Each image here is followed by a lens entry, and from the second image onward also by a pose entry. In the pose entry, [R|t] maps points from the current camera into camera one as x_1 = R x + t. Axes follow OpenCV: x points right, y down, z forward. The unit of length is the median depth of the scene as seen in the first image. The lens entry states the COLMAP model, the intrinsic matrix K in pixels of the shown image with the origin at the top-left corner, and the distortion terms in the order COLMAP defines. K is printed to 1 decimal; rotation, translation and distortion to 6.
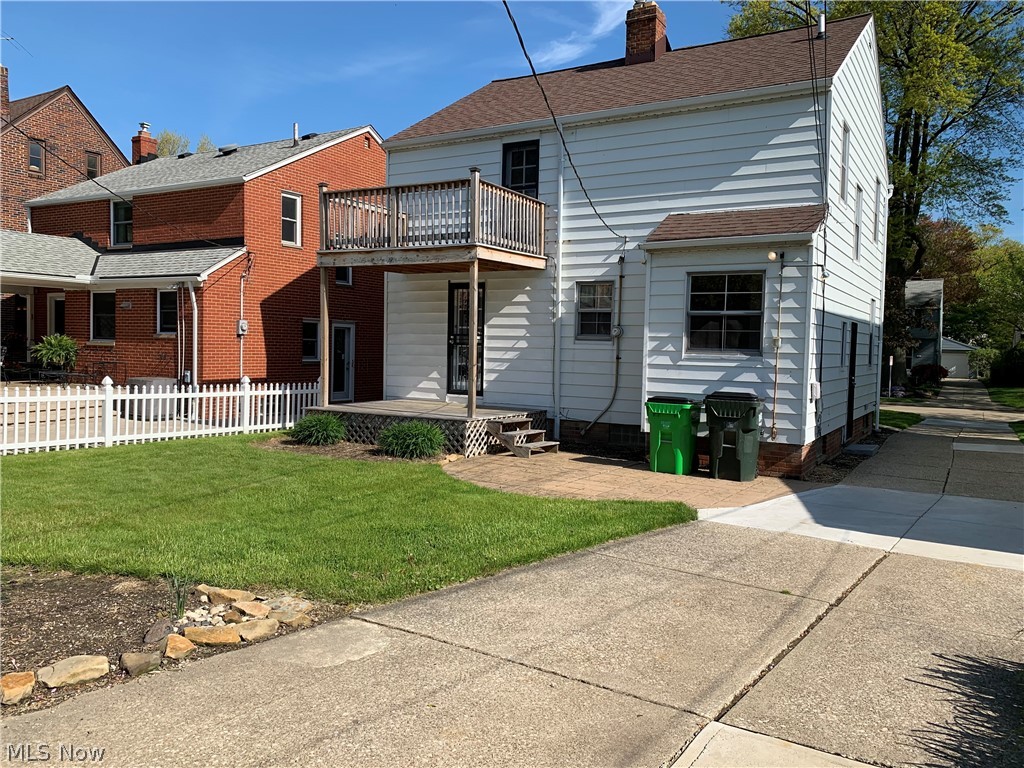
lens RADIAL K [[777.8, 0, 511.9], [0, 777.8, 385.0], [0, 0, 1]] dist [0.002234, -0.003867]
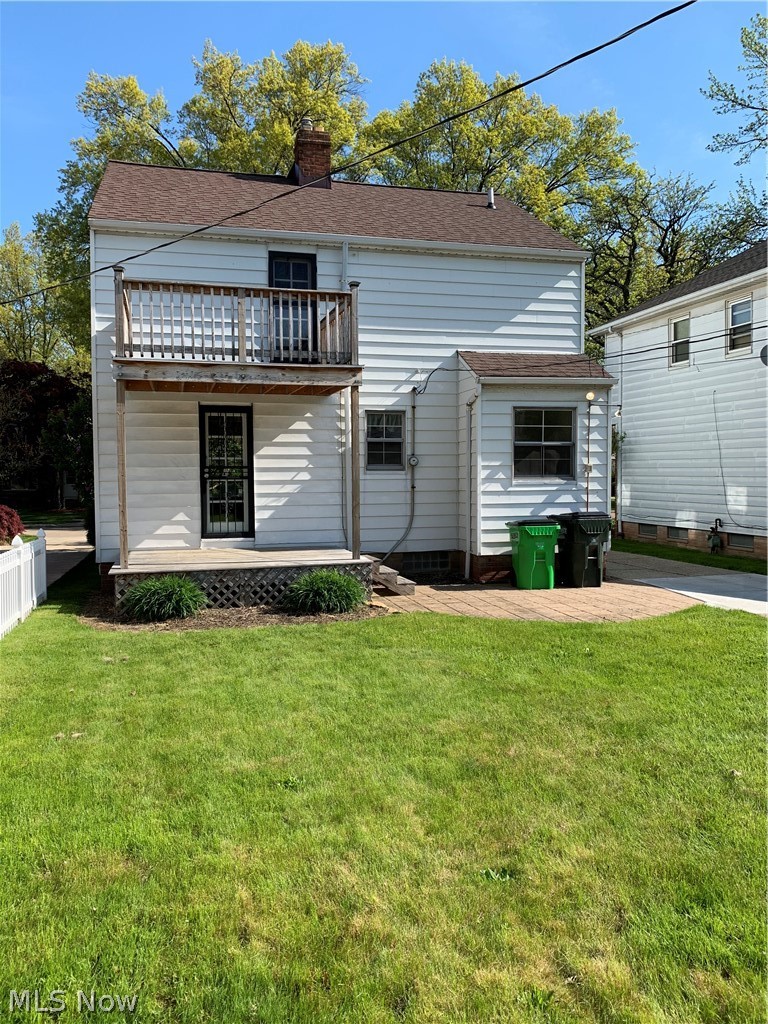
lens RADIAL K [[777.8, 0, 383.8], [0, 777.8, 509.3], [0, 0, 1]] dist [0.002234, -0.003867]
pose [[0.705767, -0.060364, 0.705868, -0.608831], [0.059247, 0.997902, 0.026099, -0.034768], [-0.705962, 0.023401, 0.707863, 0.311845]]
